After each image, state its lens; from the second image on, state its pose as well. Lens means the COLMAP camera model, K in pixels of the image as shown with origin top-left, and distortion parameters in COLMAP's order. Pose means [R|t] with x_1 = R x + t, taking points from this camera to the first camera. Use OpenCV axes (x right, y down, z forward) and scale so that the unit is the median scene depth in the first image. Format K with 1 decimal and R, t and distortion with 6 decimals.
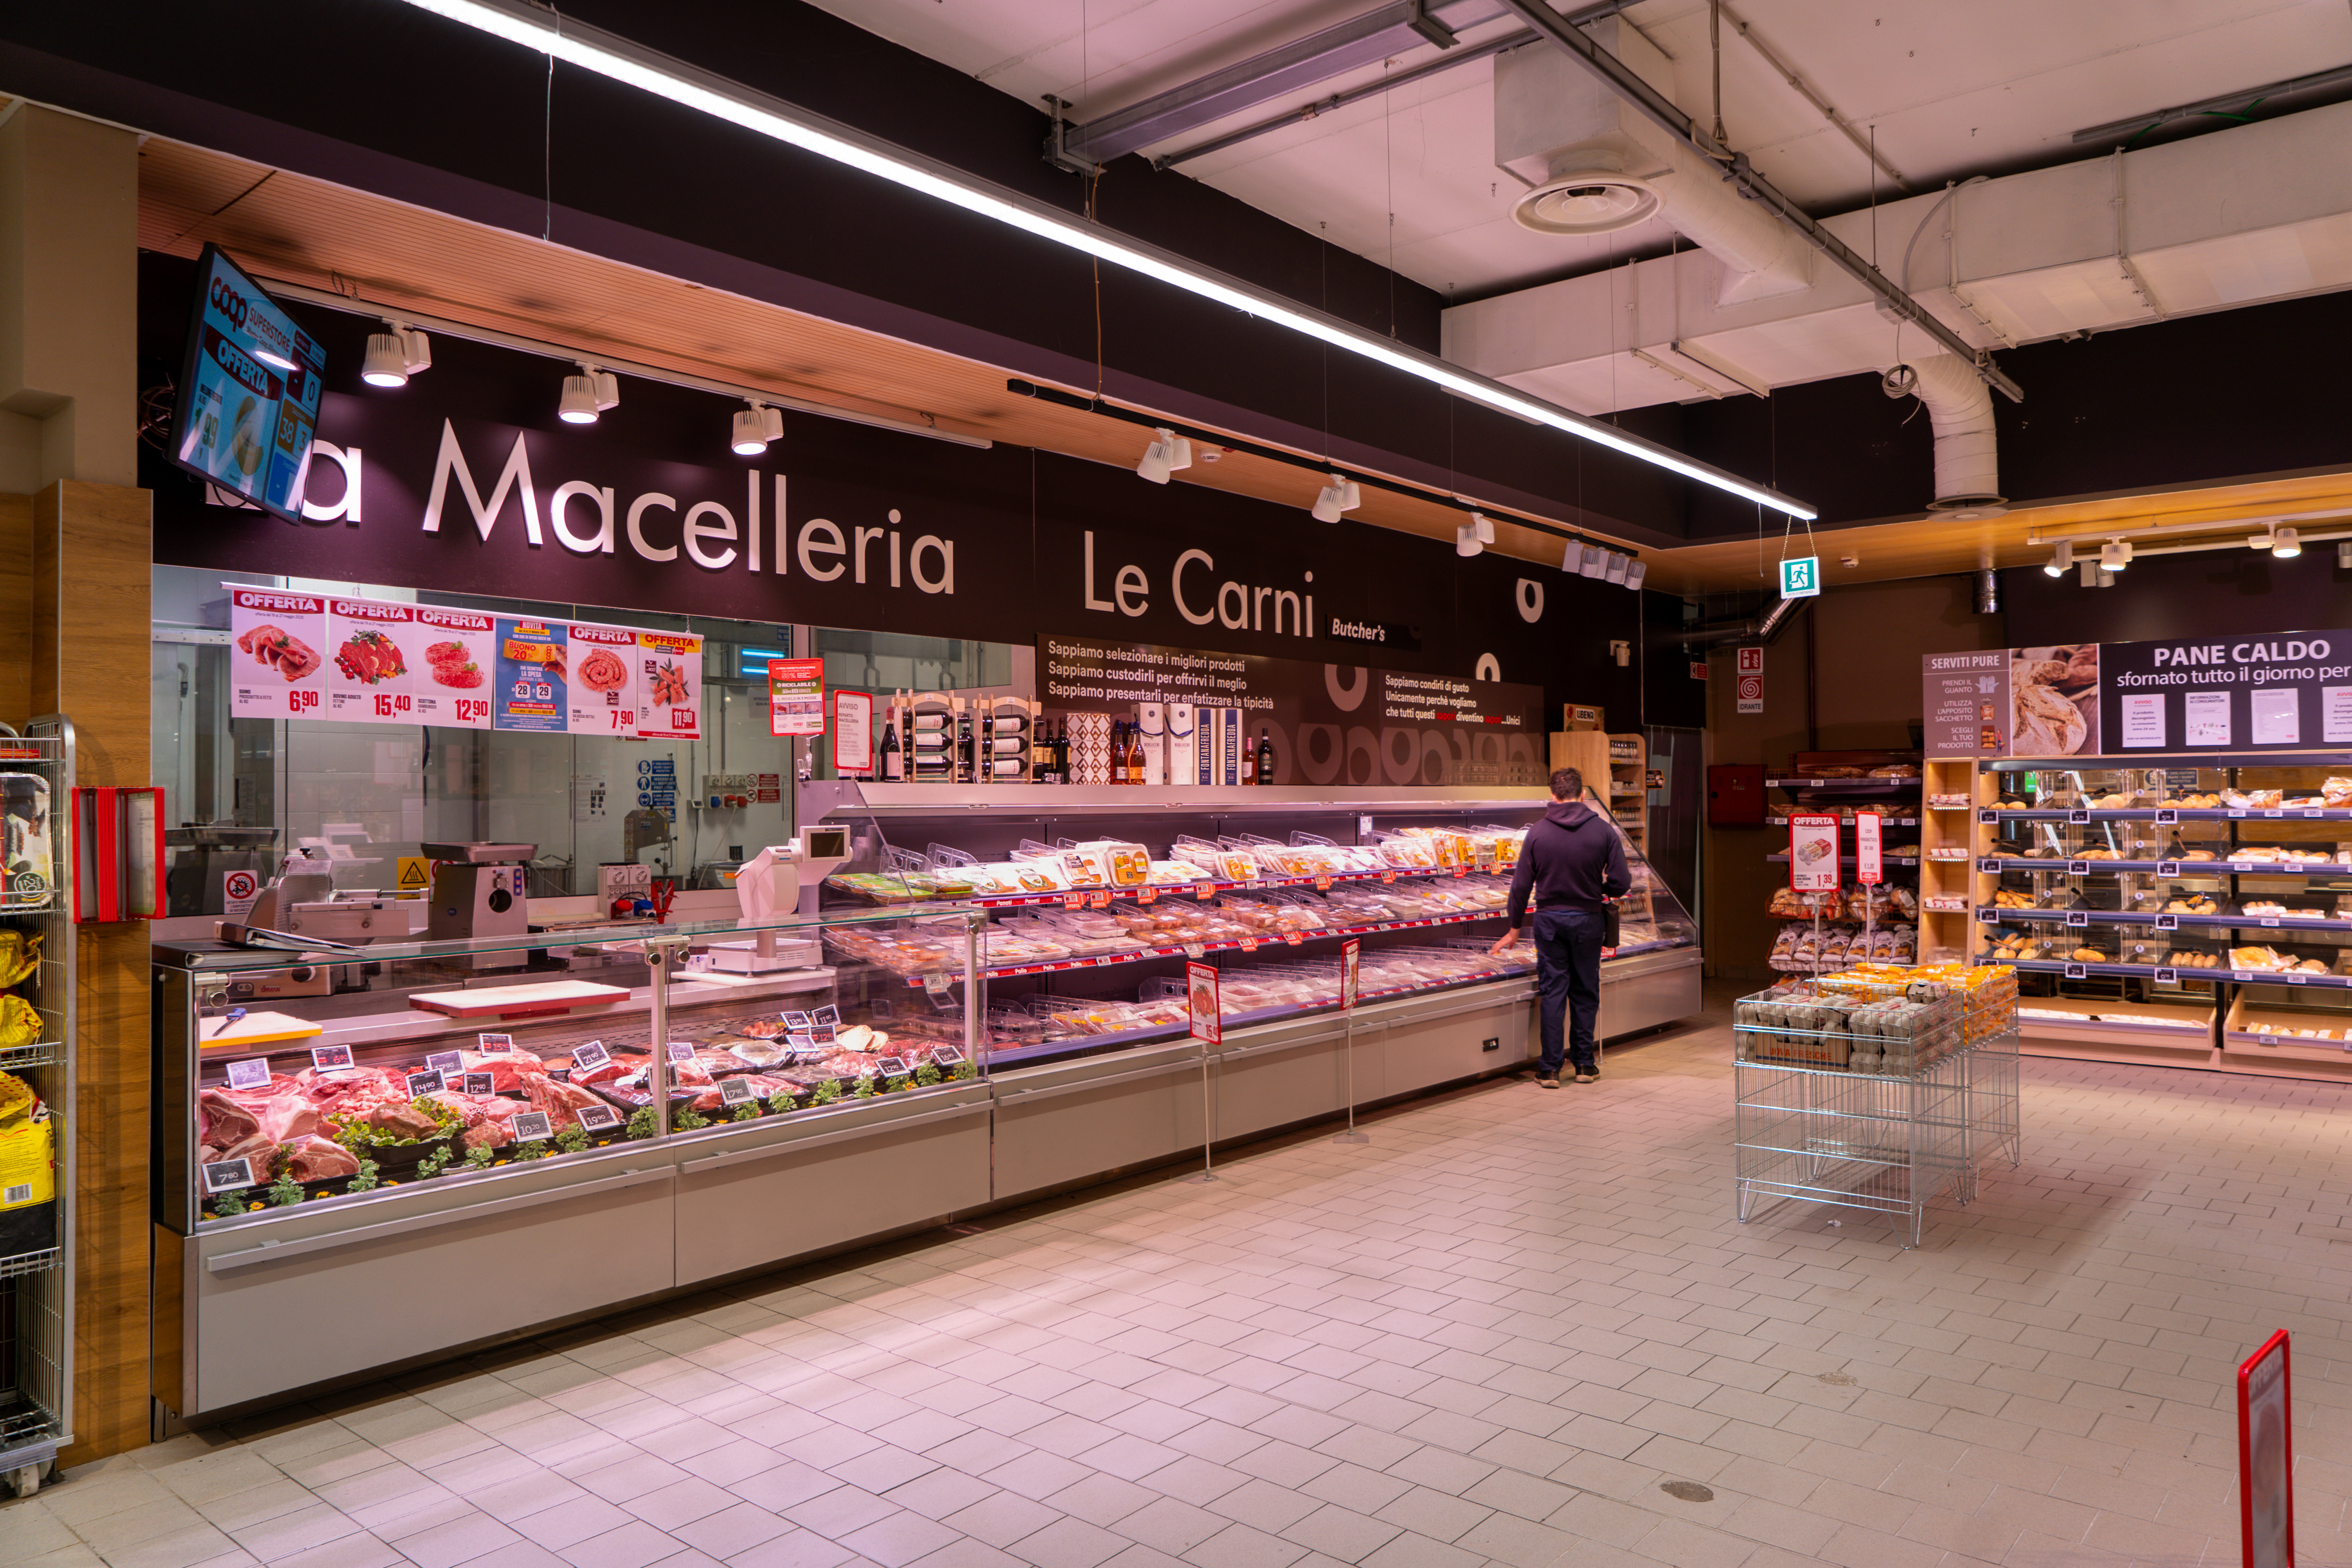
lens RADIAL K [[1561.9, 0, 1181.9], [0, 1561.9, 777.6], [0, 0, 1]] dist [-0.016872, 0.003817]
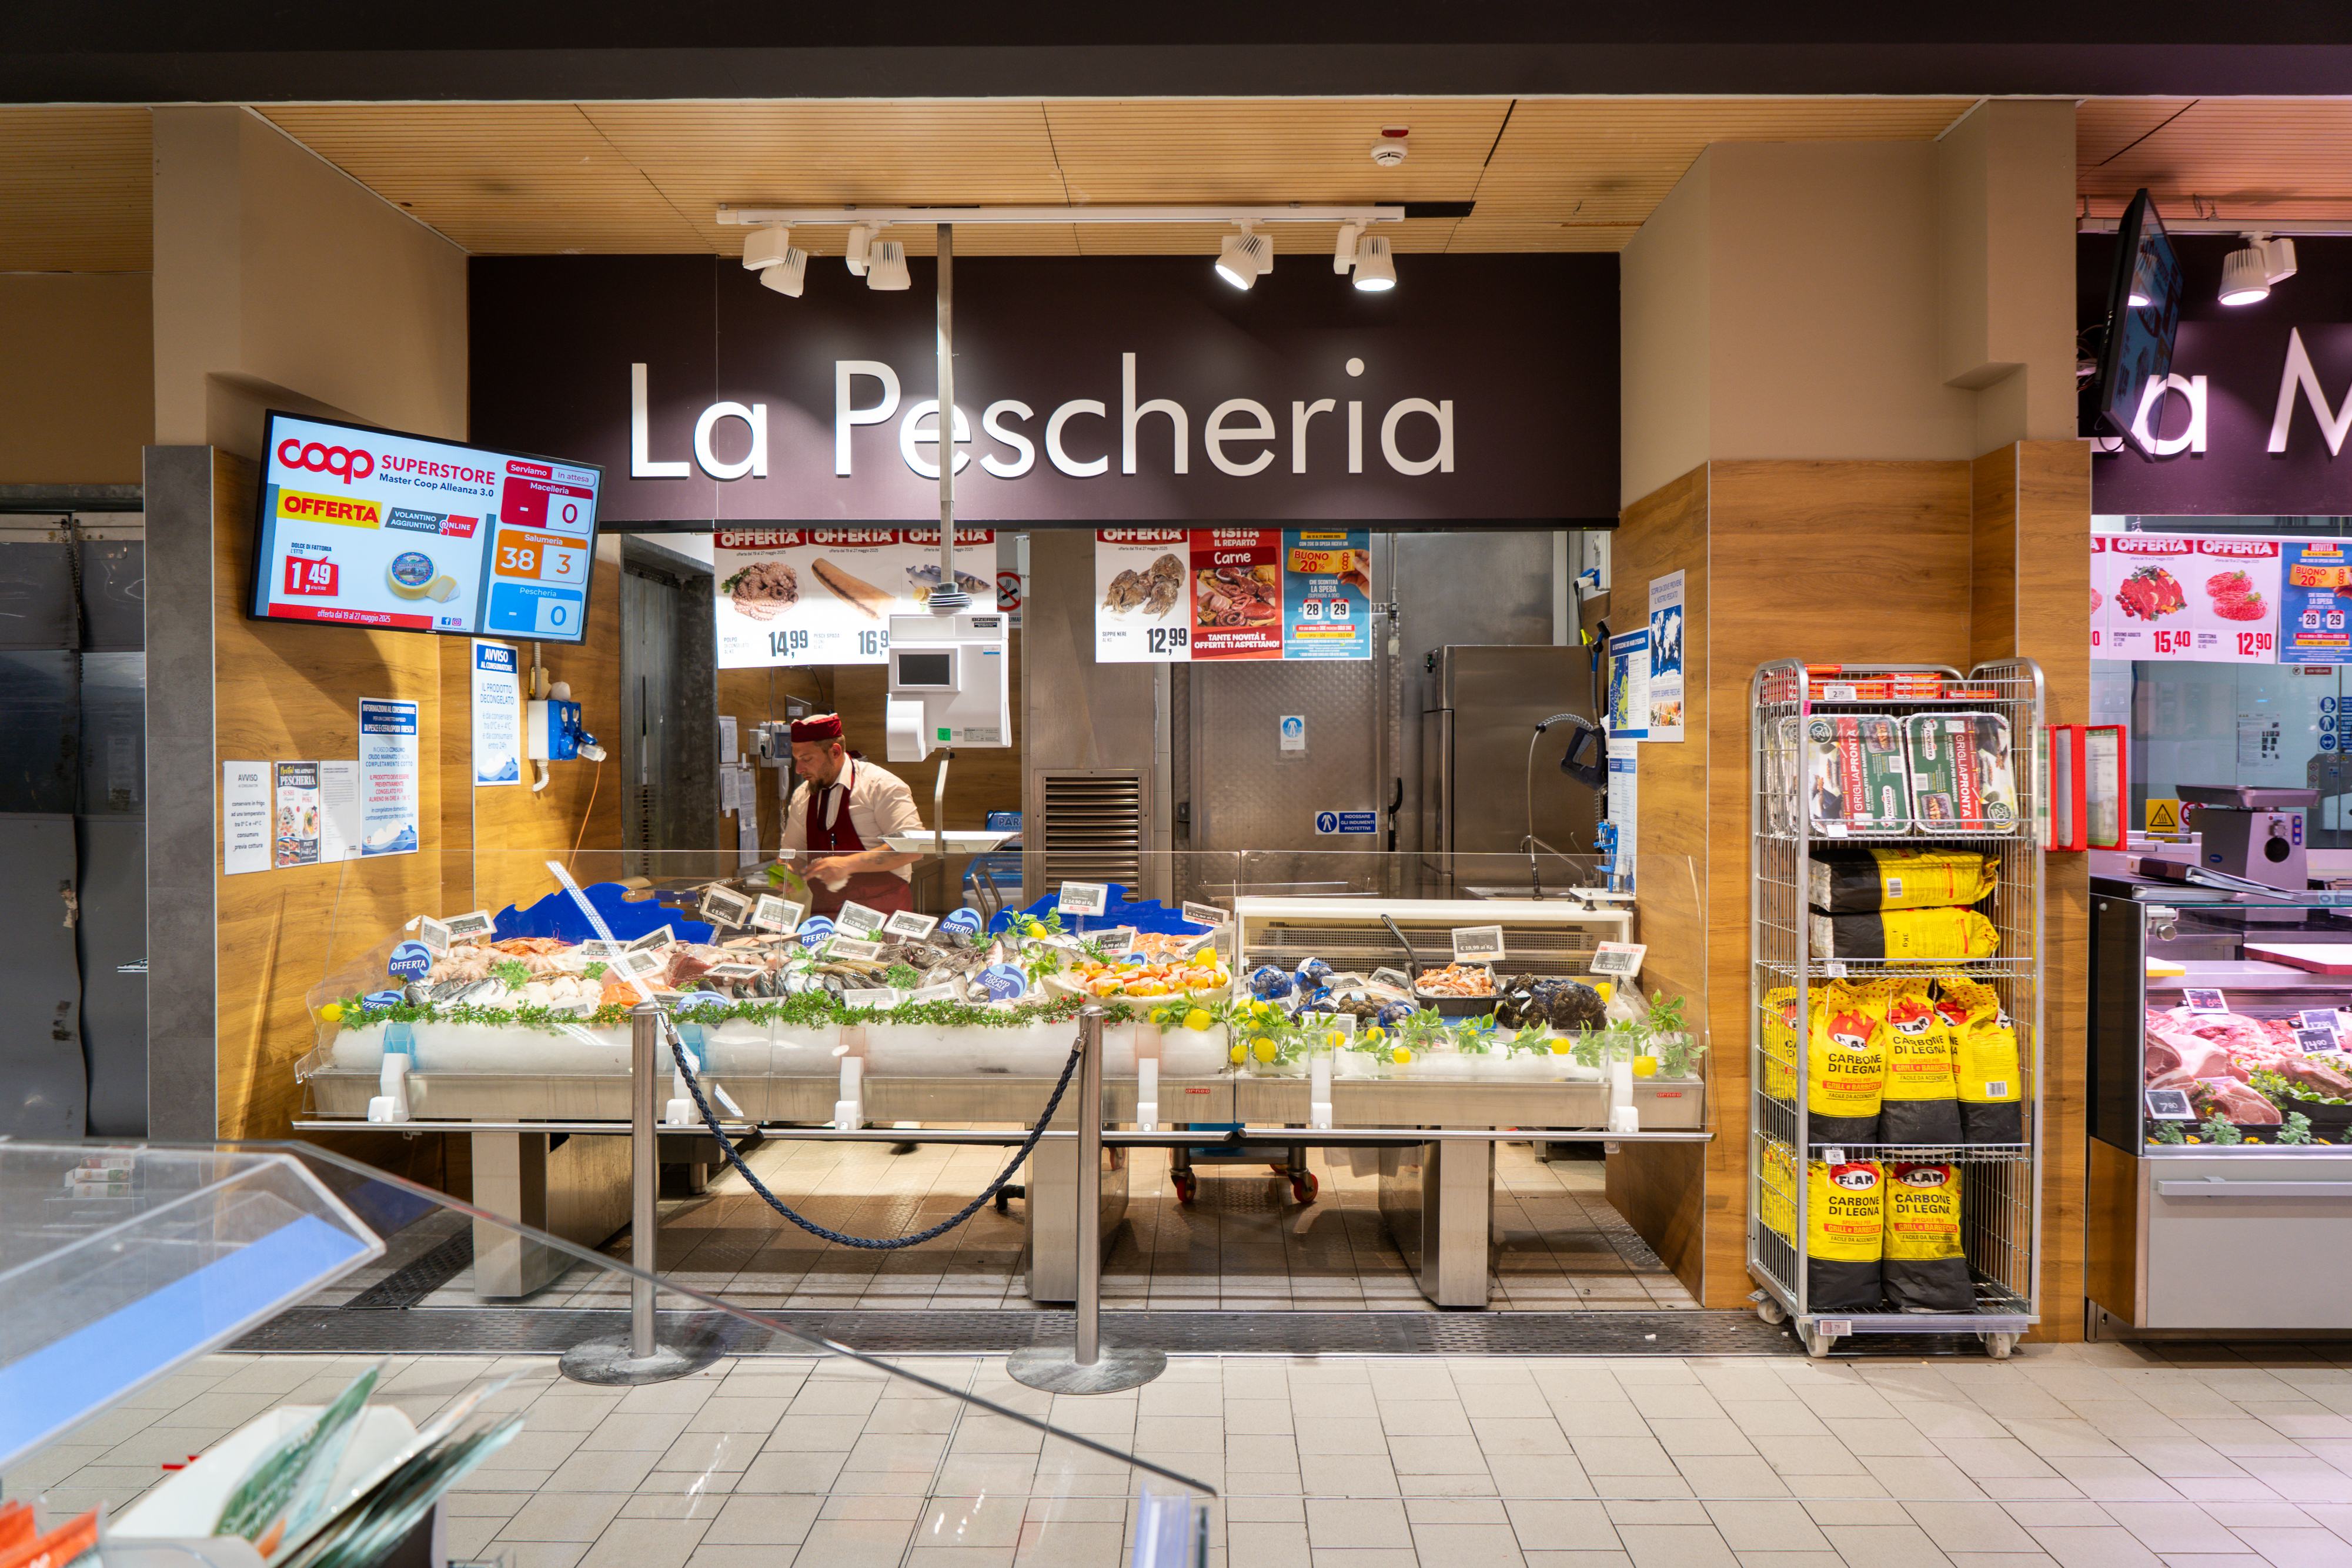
lens RADIAL K [[1561.9, 0, 1177.5], [0, 1561.9, 775.6], [0, 0, 1]] dist [-0.016872, 0.003817]
pose [[0.635295, 0.023757, -0.771904, -0.236114], [0.004018, 0.999412, 0.034066, 0.002039], [0.772259, -0.024743, 0.634825, -0.142337]]
